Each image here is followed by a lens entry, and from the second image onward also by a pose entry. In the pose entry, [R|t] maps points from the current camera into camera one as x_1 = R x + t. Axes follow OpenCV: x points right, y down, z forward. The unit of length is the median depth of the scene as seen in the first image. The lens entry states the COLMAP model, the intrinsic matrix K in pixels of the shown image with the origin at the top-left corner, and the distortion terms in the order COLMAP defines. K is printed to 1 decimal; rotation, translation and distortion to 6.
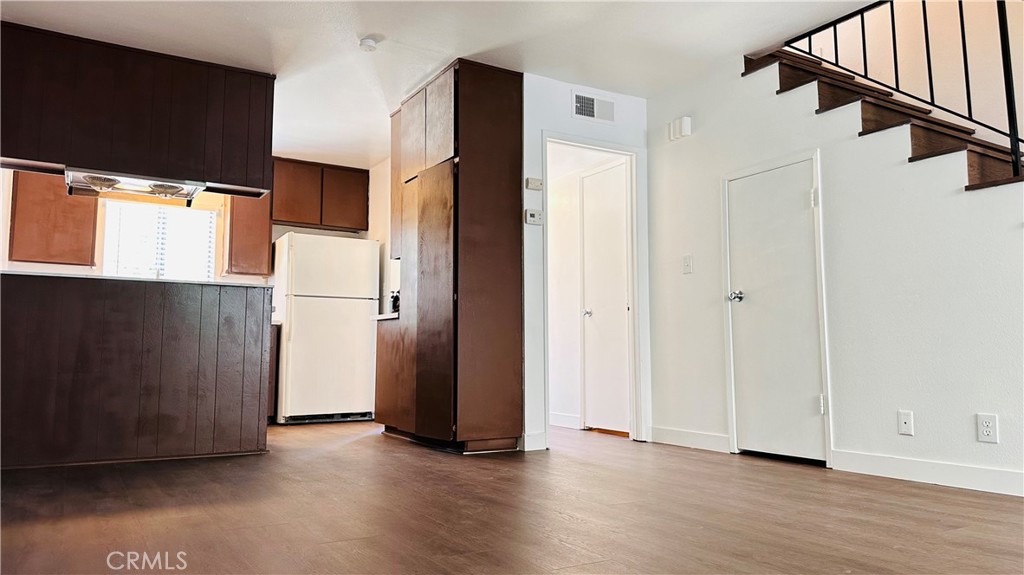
lens RADIAL K [[707.4, 0, 512.0], [0, 707.4, 287.5], [0, 0, 1]] dist [0.001818, -0.000147]
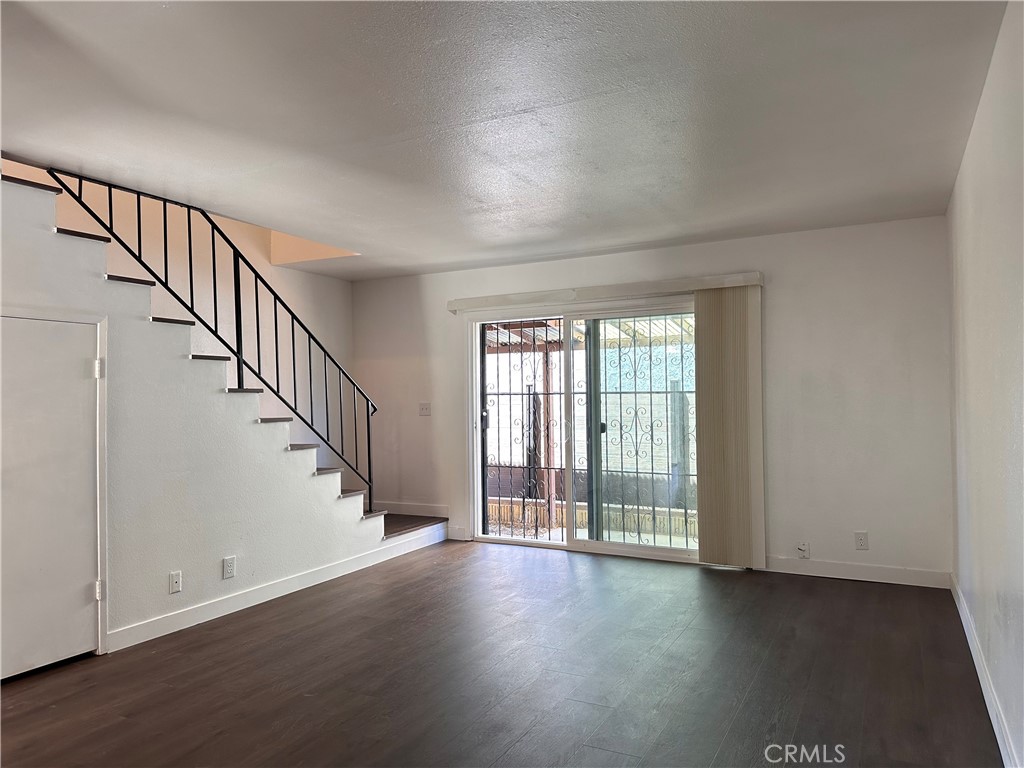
lens RADIAL K [[714.4, 0, 512.0], [0, 714.4, 384.0], [0, 0, 1]] dist [-0.001190, -0.000862]
pose [[-0.517290, 0.013550, 0.855703, -0.734965], [-0.077829, 0.994987, -0.062804, -0.102374], [-0.852264, -0.099086, -0.513642, 1.152325]]
